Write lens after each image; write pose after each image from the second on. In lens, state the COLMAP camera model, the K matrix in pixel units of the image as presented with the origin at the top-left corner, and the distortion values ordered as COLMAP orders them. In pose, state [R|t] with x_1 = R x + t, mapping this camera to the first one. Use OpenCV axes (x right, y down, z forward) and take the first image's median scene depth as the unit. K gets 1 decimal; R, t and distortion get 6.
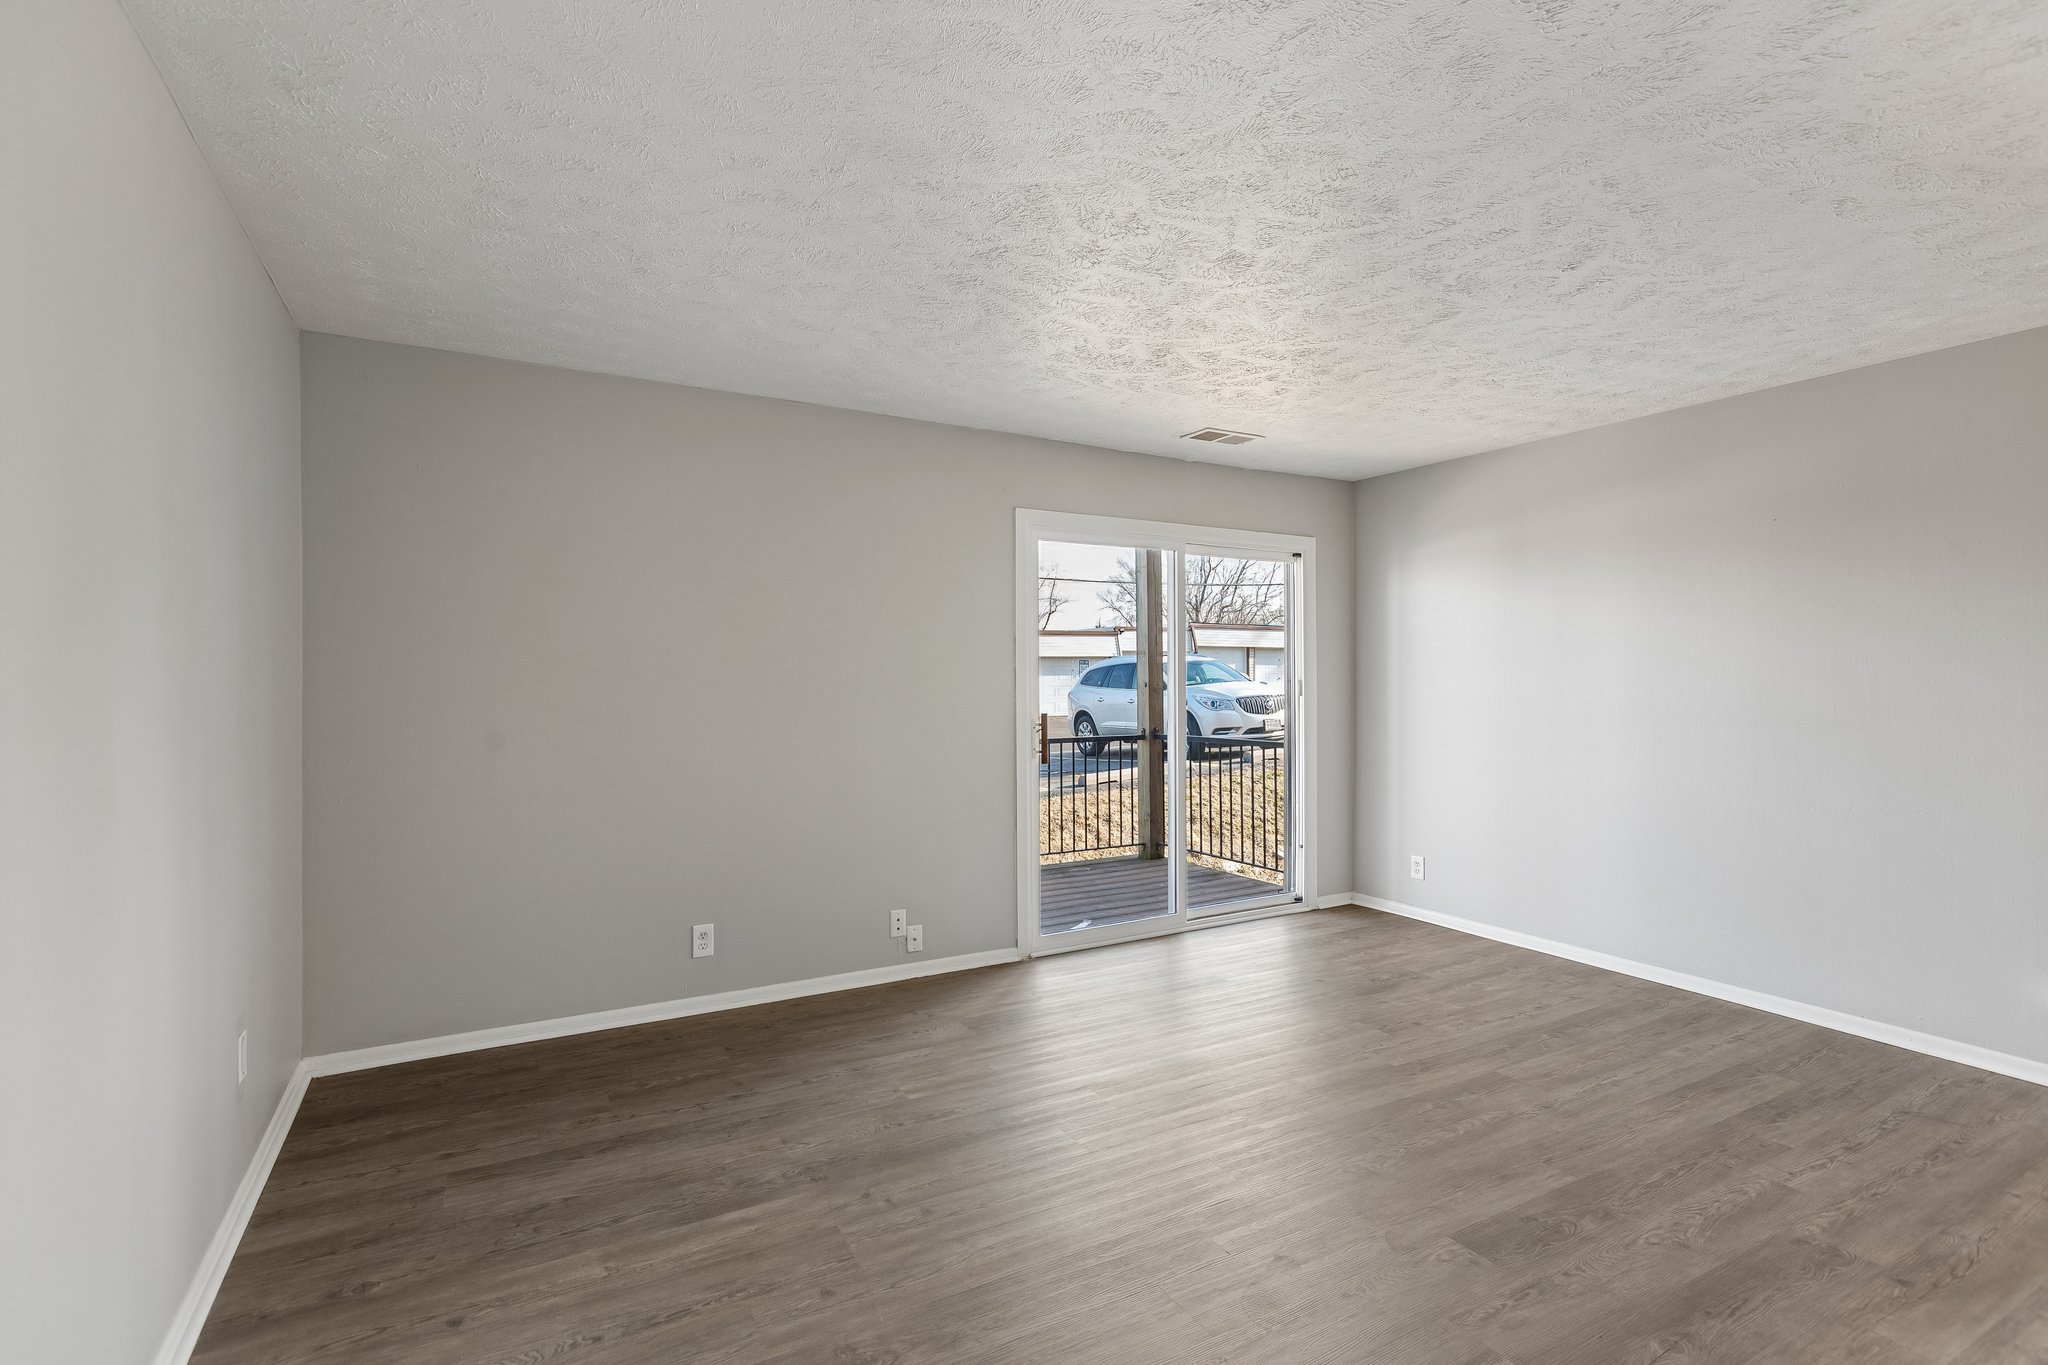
lens RADIAL K [[946.0, 0, 1024.0], [0, 946.0, 682.5], [0, 0, 1]] dist [0.005691, 0.000089]
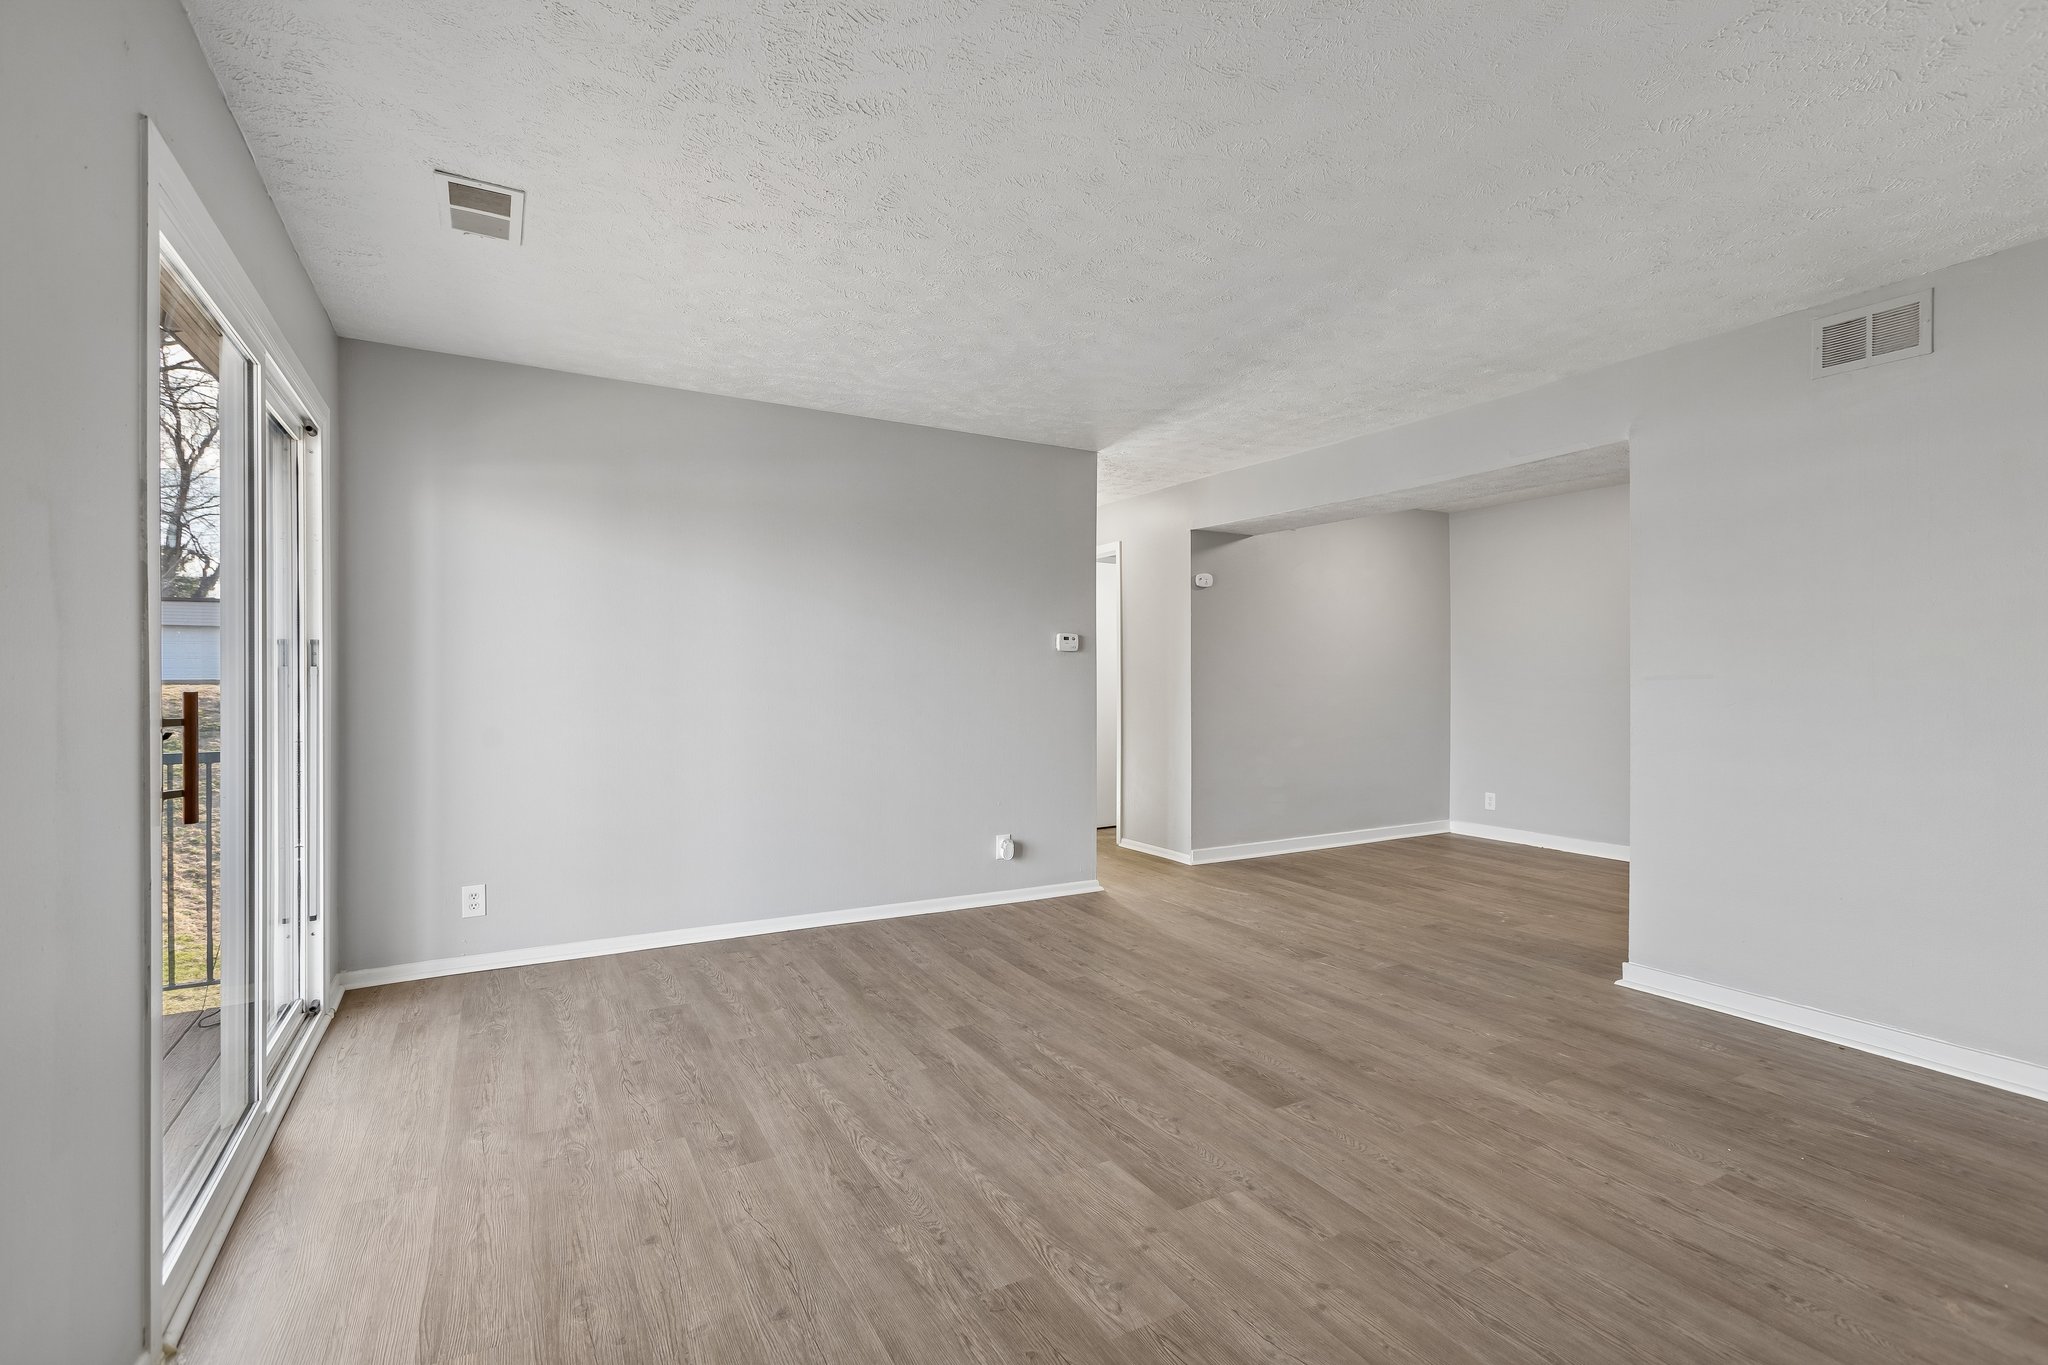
lens RADIAL K [[932.0, 0, 1019.7], [0, 932.0, 678.8], [0, 0, 1]] dist [0.006056, -0.000239]
pose [[0.005124, -0.001233, 0.999986, -0.431052], [0.001778, 0.999998, 0.001224, 0.031437], [-0.999985, 0.001772, 0.005126, 0.799124]]
